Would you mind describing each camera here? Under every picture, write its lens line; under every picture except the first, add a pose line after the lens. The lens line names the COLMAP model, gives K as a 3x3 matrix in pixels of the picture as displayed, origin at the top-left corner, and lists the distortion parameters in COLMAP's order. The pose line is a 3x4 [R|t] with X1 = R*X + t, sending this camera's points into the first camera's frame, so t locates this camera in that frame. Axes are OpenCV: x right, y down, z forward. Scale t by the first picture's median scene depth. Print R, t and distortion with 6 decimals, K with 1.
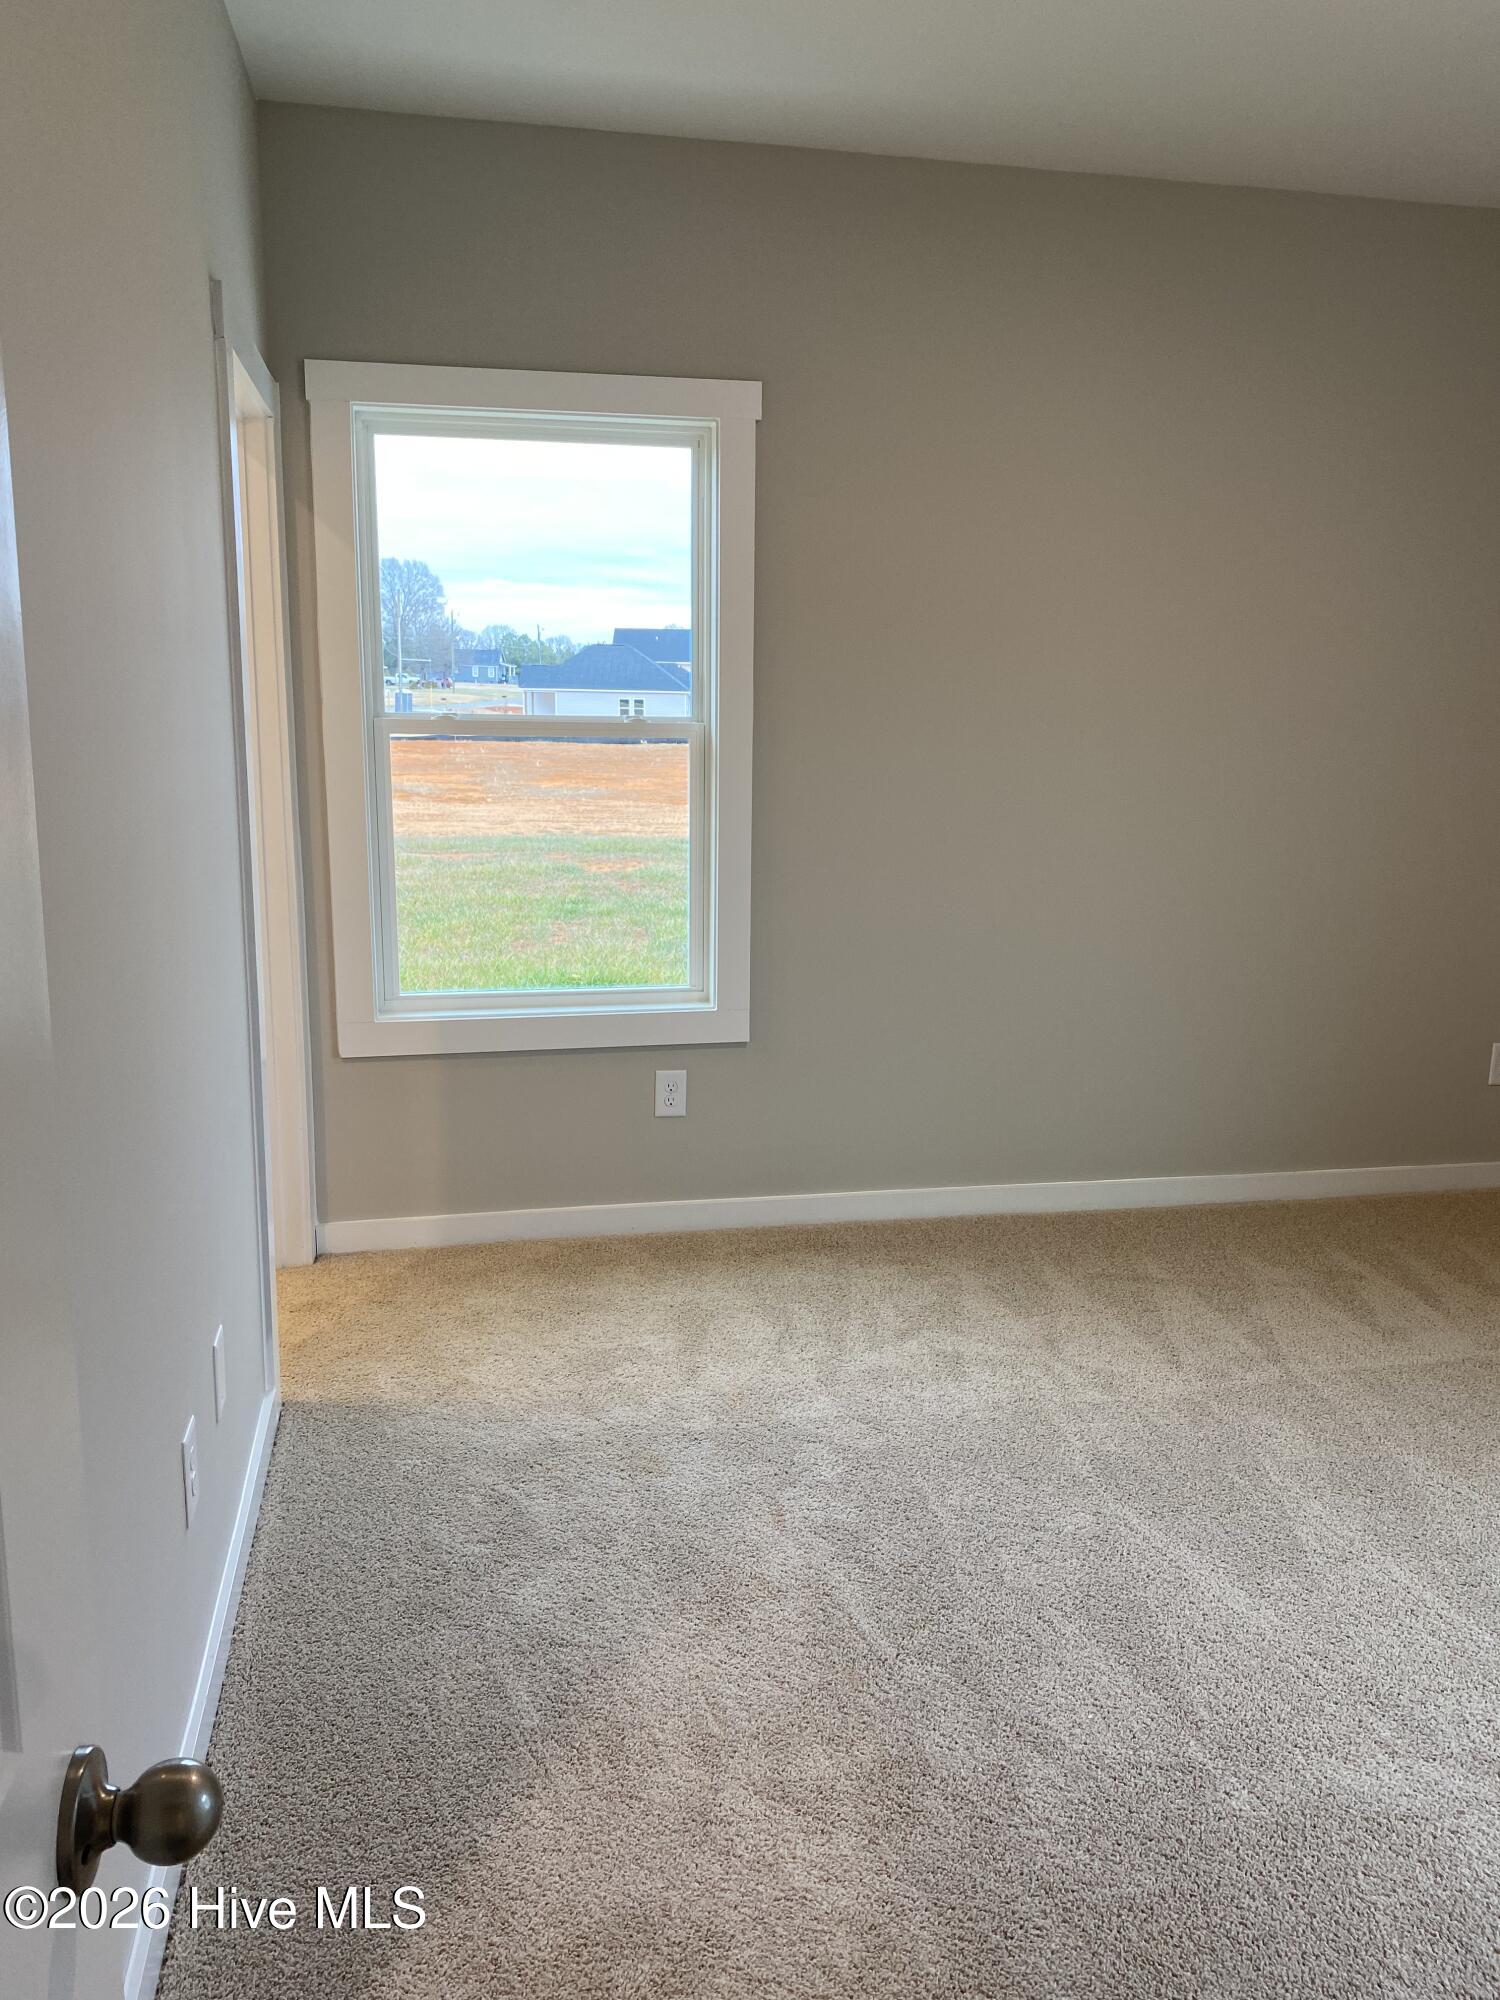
lens RADIAL K [[1517.4, 0, 745.3], [0, 1517.4, 1015.6], [0, 0, 1]] dist [0.063610, -0.108073]
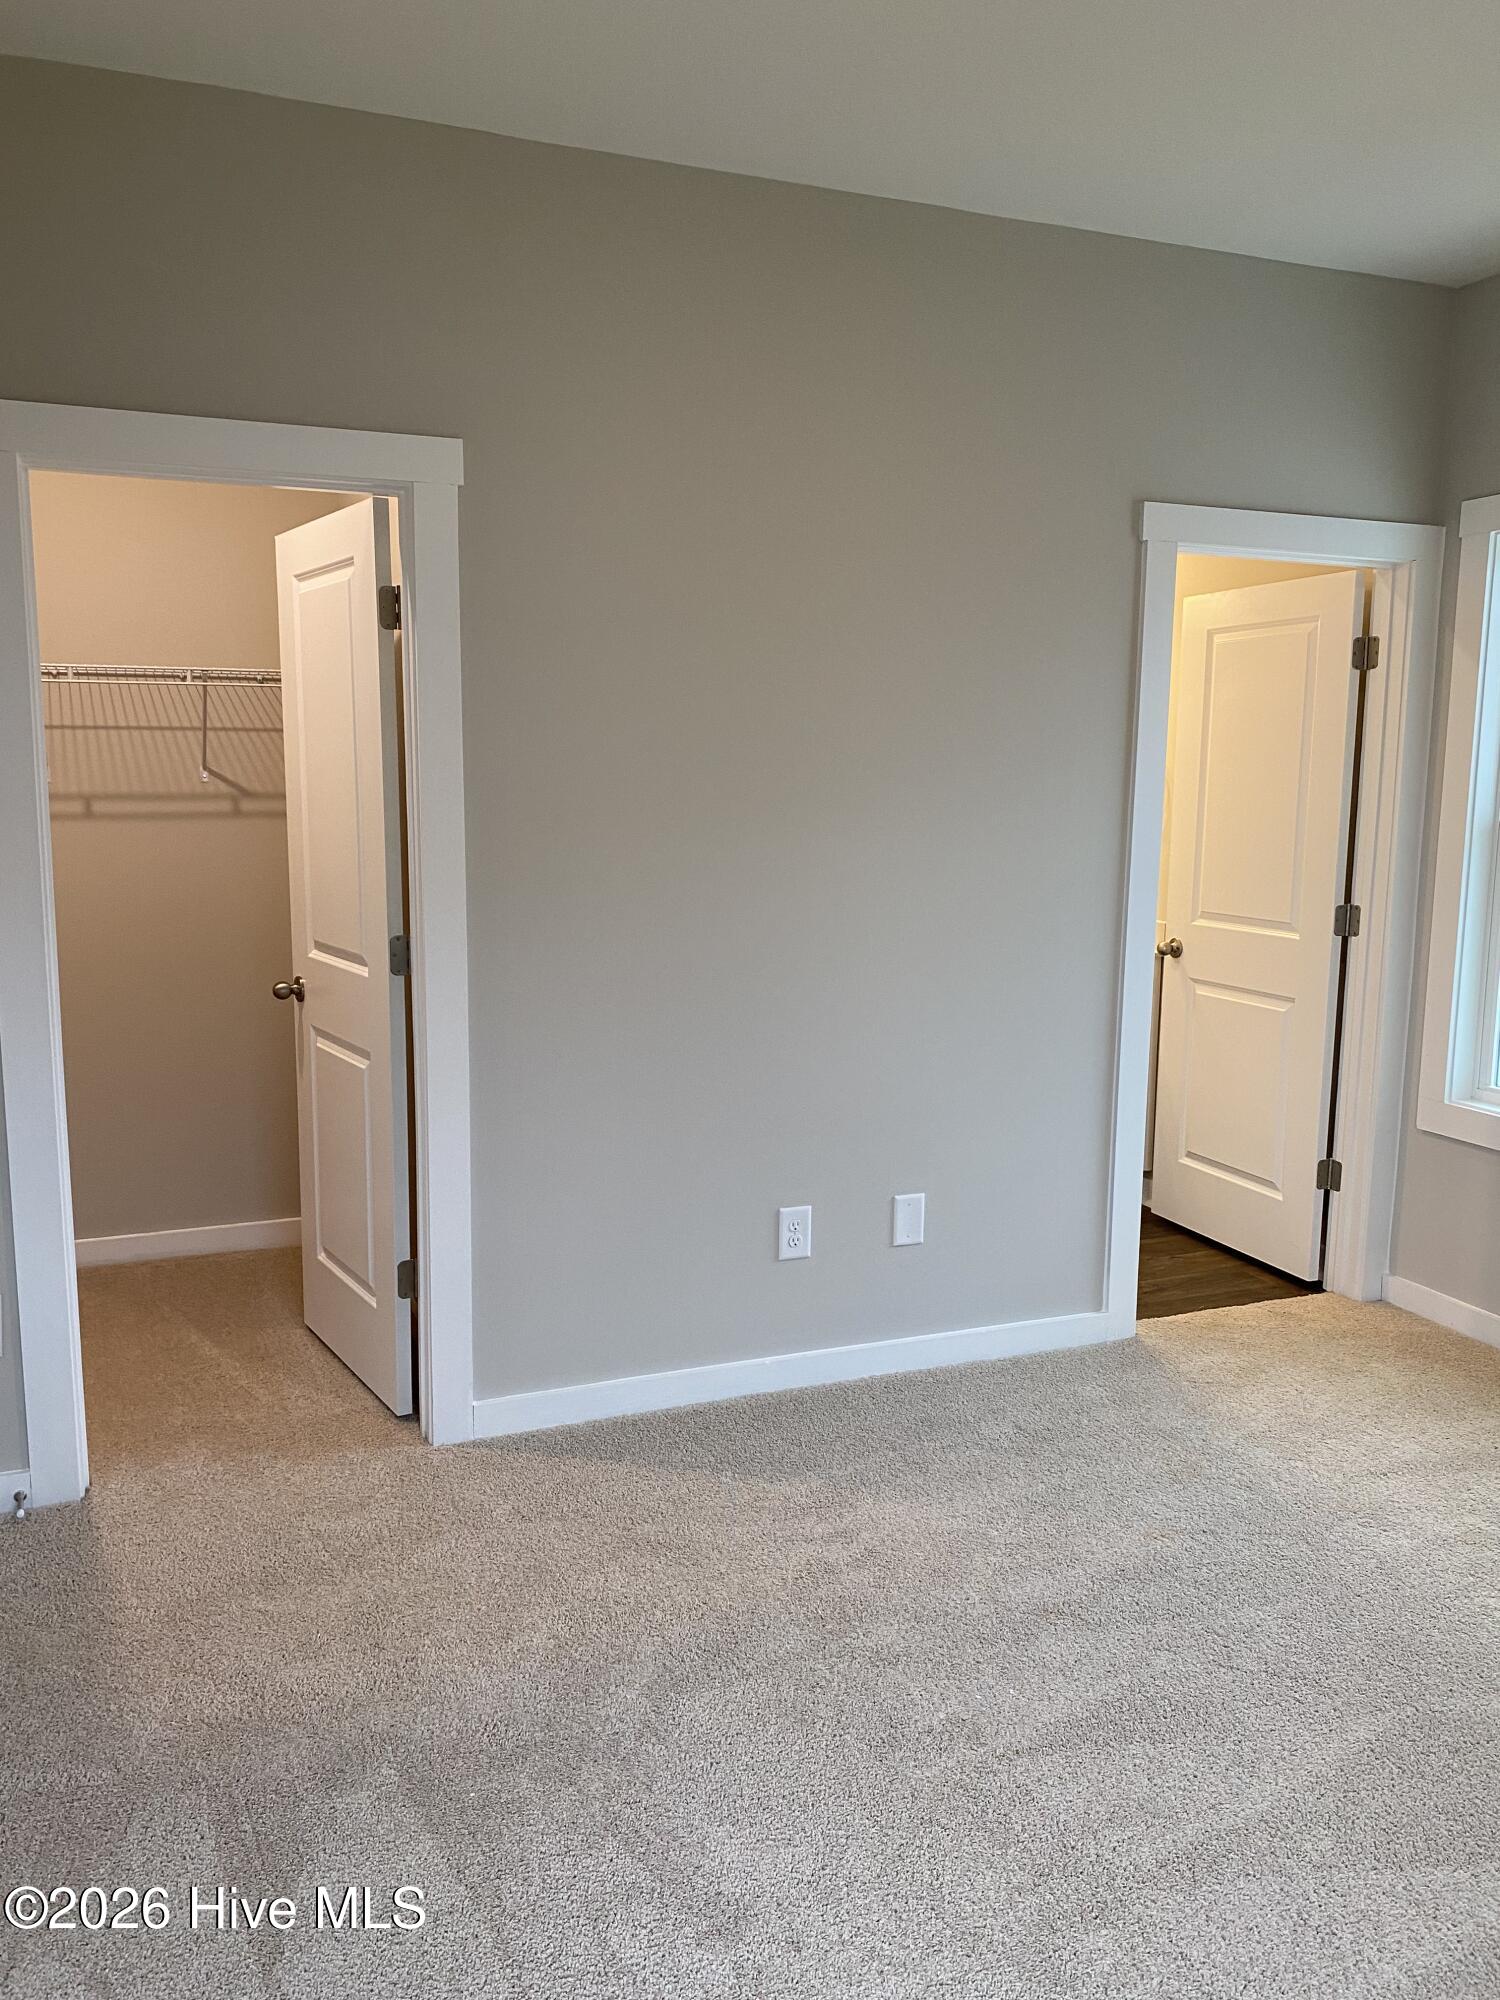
lens RADIAL K [[1517.4, 0, 745.3], [0, 1517.4, 1015.6], [0, 0, 1]] dist [0.063610, -0.108073]
pose [[0.166014, 0.139118, -0.976261, 0.762797], [-0.218426, 0.970595, 0.101167, -0.059327], [0.961628, 0.196446, 0.191520, 0.342690]]
